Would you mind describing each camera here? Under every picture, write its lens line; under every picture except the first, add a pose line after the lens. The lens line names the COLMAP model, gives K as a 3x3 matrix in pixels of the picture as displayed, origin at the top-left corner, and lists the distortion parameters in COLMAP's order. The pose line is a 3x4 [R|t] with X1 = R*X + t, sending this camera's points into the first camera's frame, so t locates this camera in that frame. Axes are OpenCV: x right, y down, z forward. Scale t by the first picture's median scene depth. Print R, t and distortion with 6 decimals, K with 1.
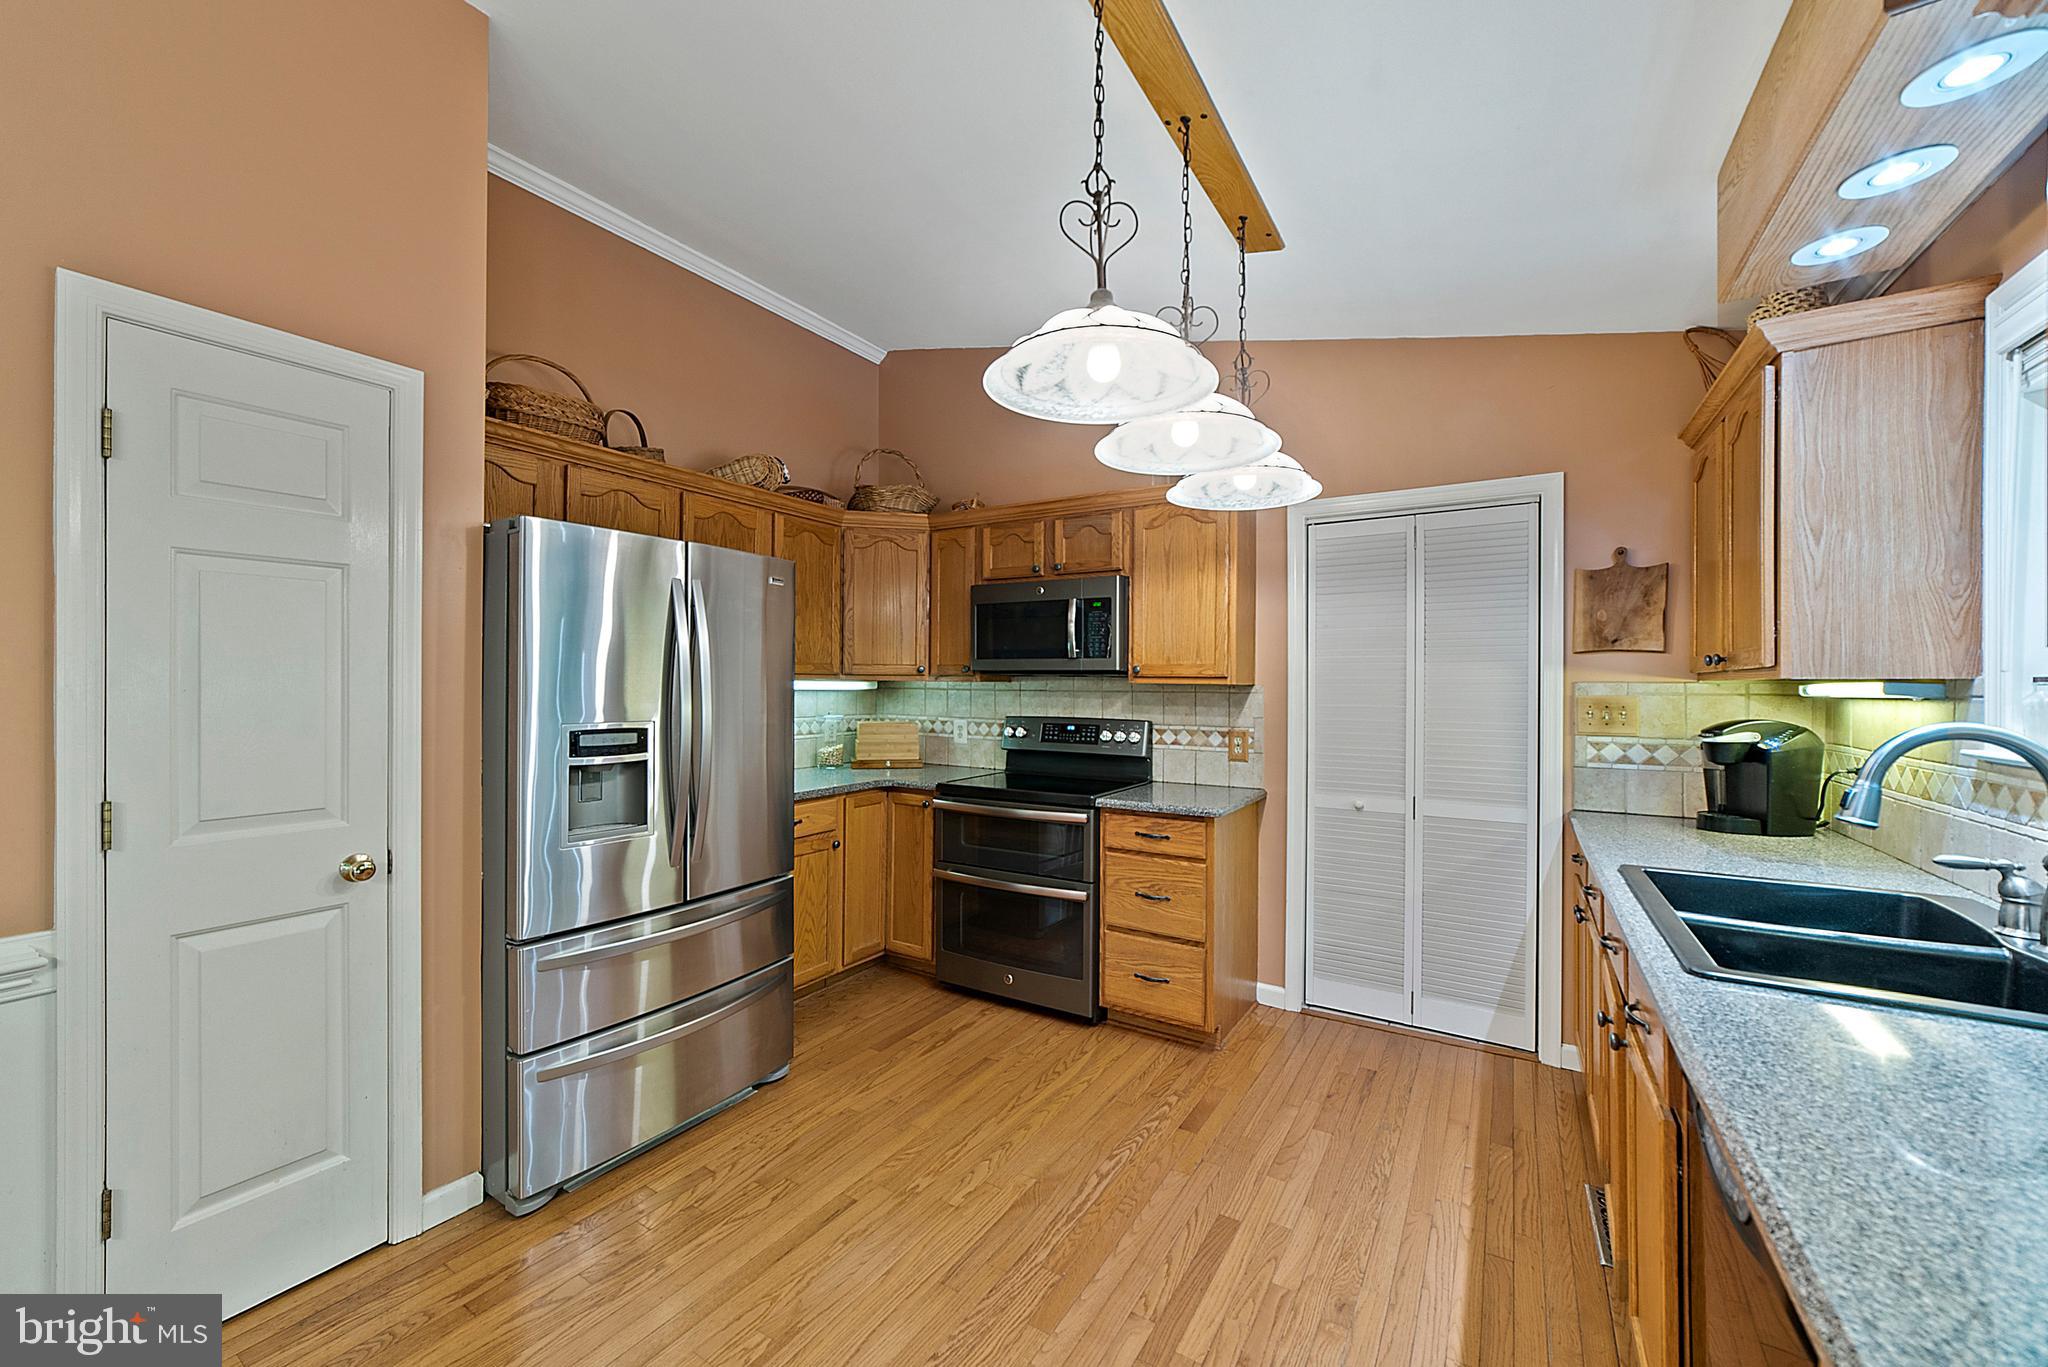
lens RADIAL K [[807.0, 0, 988.3], [0, 807.0, 681.8], [0, 0, 1]] dist [-0.011798, 0.005560]
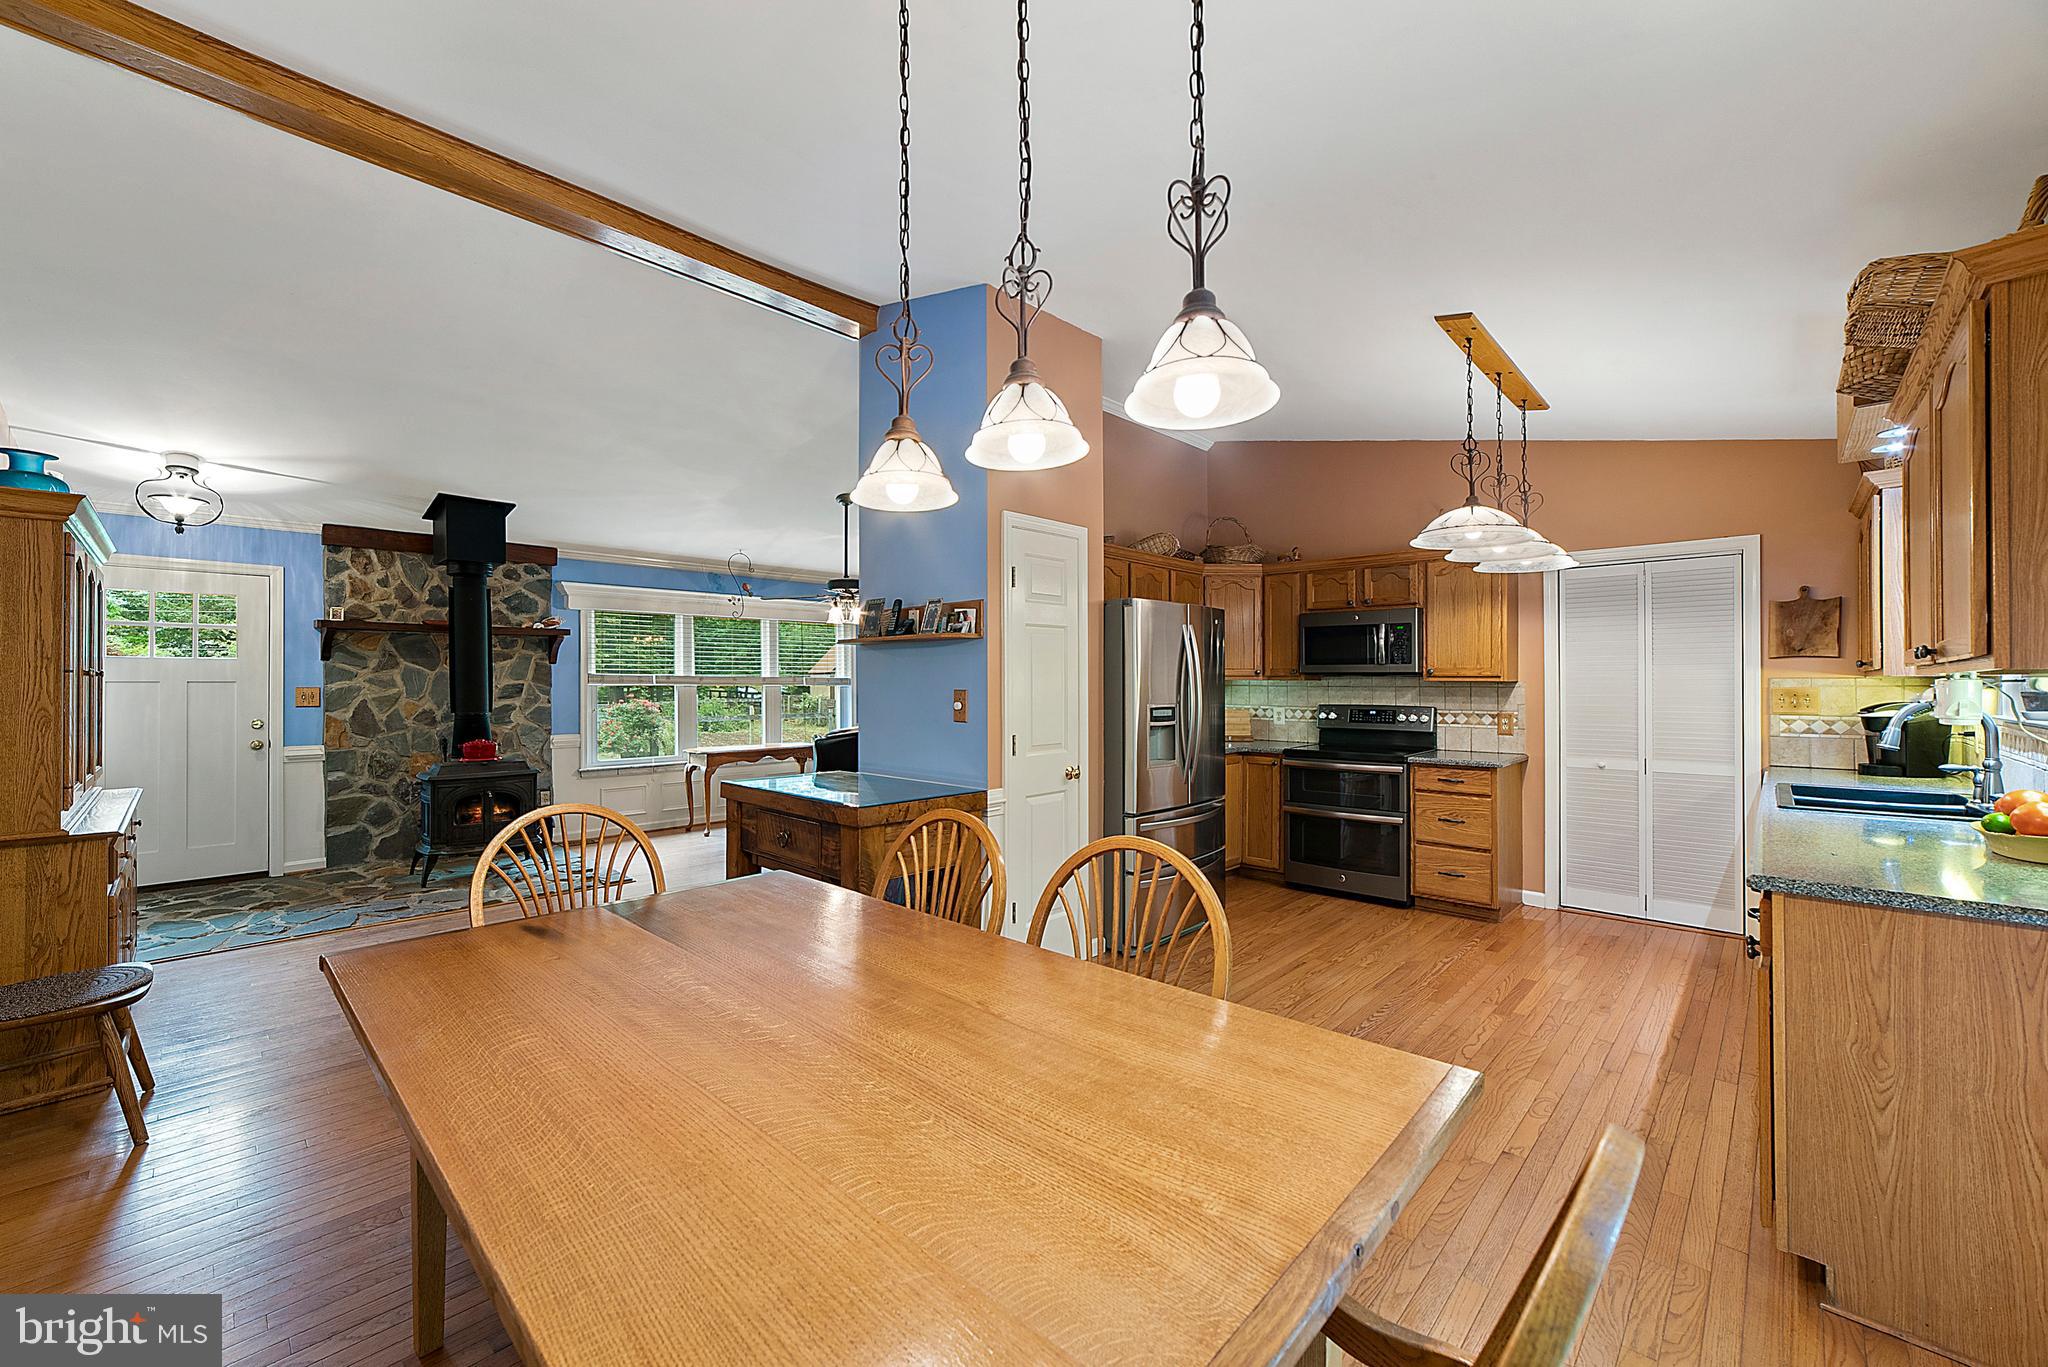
lens RADIAL K [[807.0, 0, 998.1], [0, 807.0, 677.6], [0, 0, 1]] dist [-0.011798, 0.005560]
pose [[0.981021, -0.007730, -0.193747, -0.334982], [0.007265, 0.999969, -0.003113, -0.005707], [0.193765, 0.001646, 0.981047, -0.647633]]
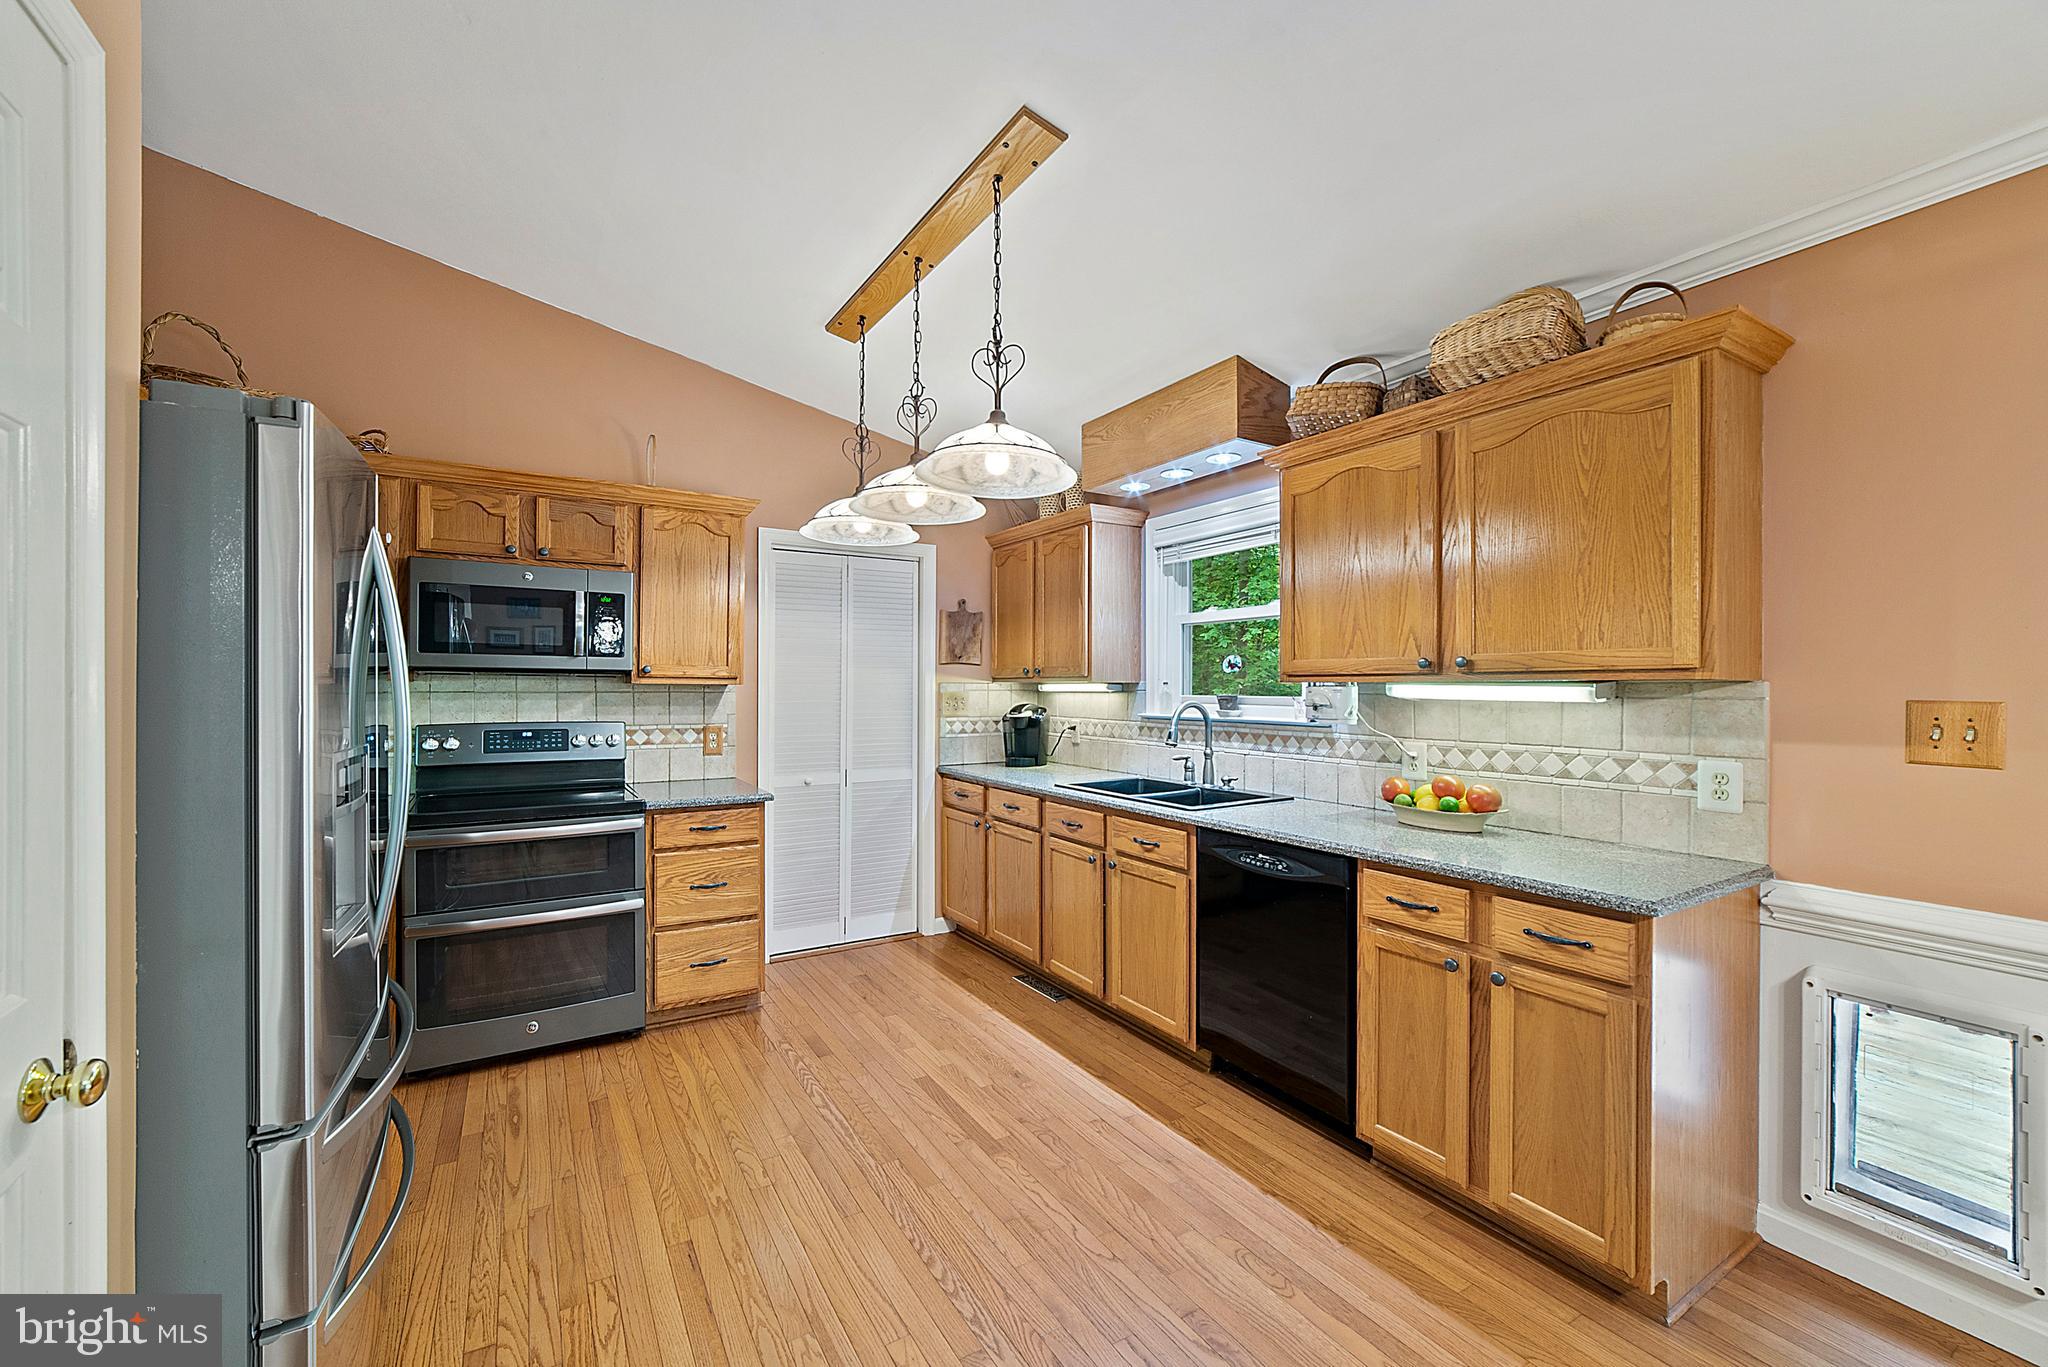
lens RADIAL K [[807.0, 0, 1026.7], [0, 807.0, 685.7], [0, 0, 1]] dist [-0.011798, 0.005560]
pose [[0.429209, -0.002098, 0.903203, -0.560109], [-0.003451, 0.999986, 0.003962, -0.001096], [-0.903198, -0.004817, 0.429196, 0.168926]]
